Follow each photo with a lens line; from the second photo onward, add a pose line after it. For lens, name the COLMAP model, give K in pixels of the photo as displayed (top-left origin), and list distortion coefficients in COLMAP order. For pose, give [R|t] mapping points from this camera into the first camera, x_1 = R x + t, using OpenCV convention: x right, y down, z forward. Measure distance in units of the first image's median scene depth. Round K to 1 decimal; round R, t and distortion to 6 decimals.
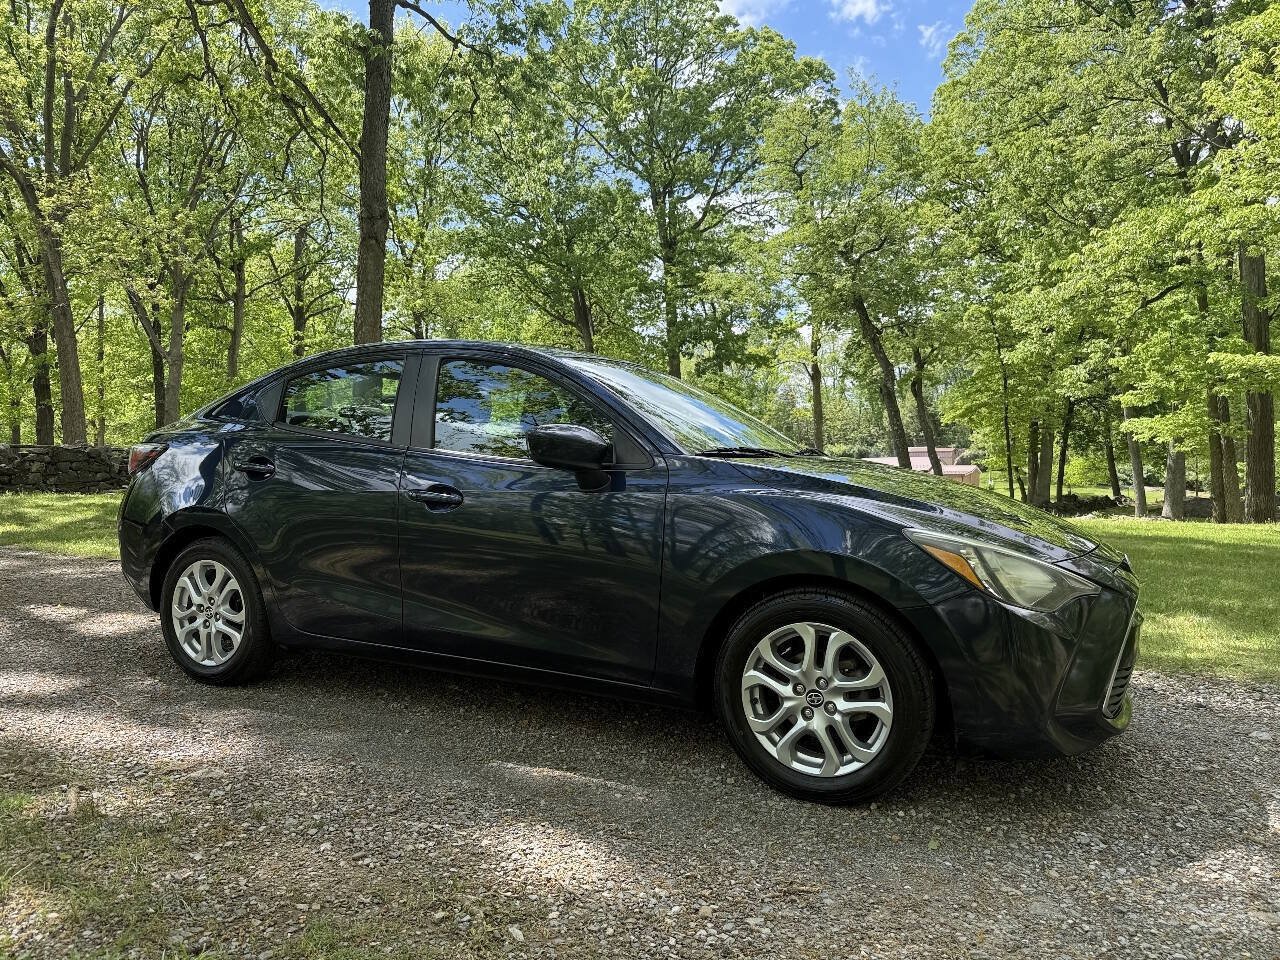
lens RADIAL K [[886.4, 0, 639.7], [0, 886.4, 482.0], [0, 0, 1]] dist [0.073894, -0.100415]
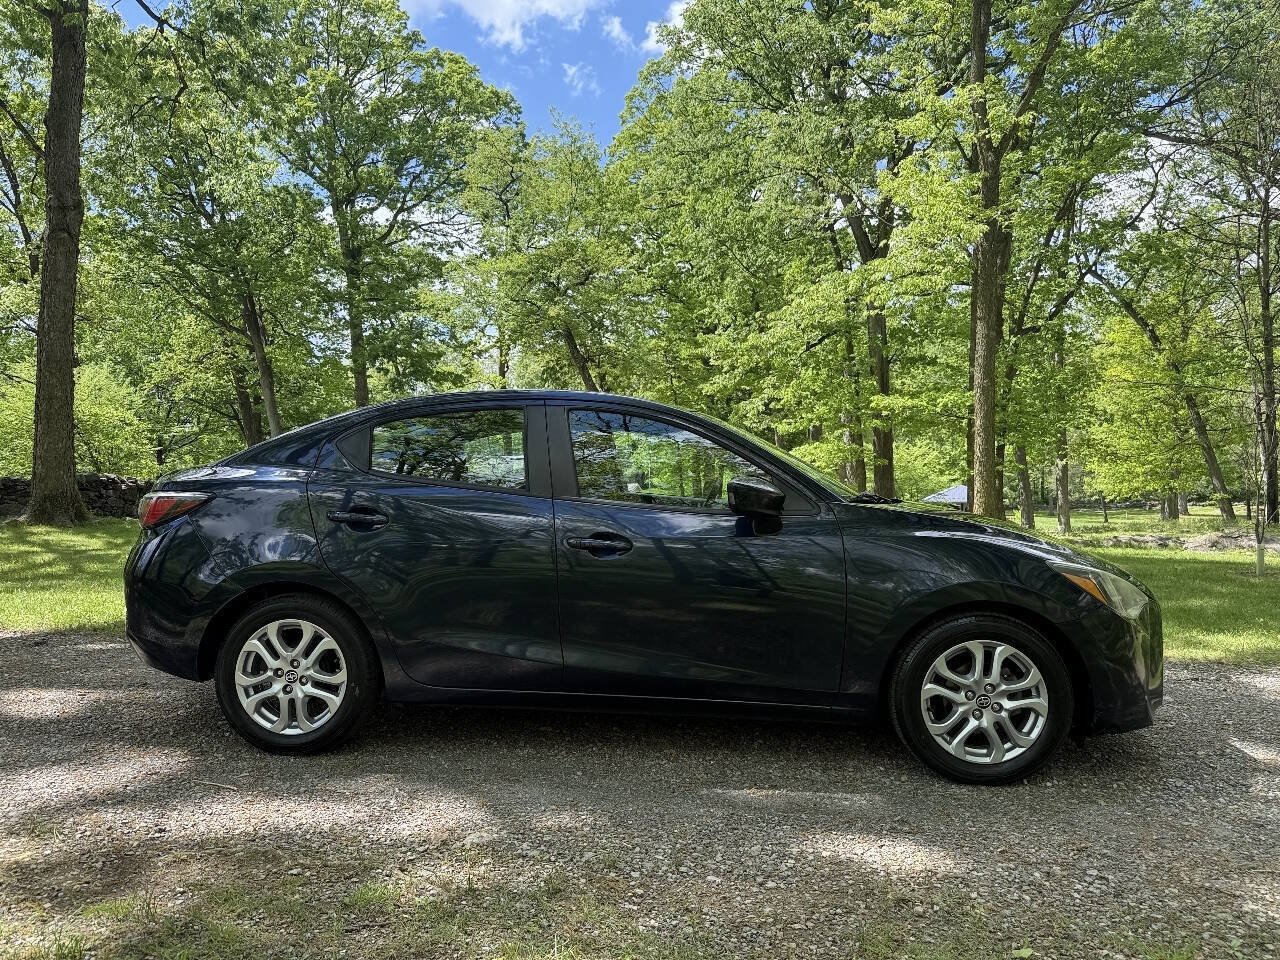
lens RADIAL K [[886.4, 0, 639.7], [0, 886.4, 482.0], [0, 0, 1]] dist [0.073894, -0.100415]
pose [[0.931185, -0.008055, 0.364458, -0.444089], [0.015935, 0.999700, -0.018619, -0.029059], [-0.364198, 0.023145, 0.931034, 0.007340]]
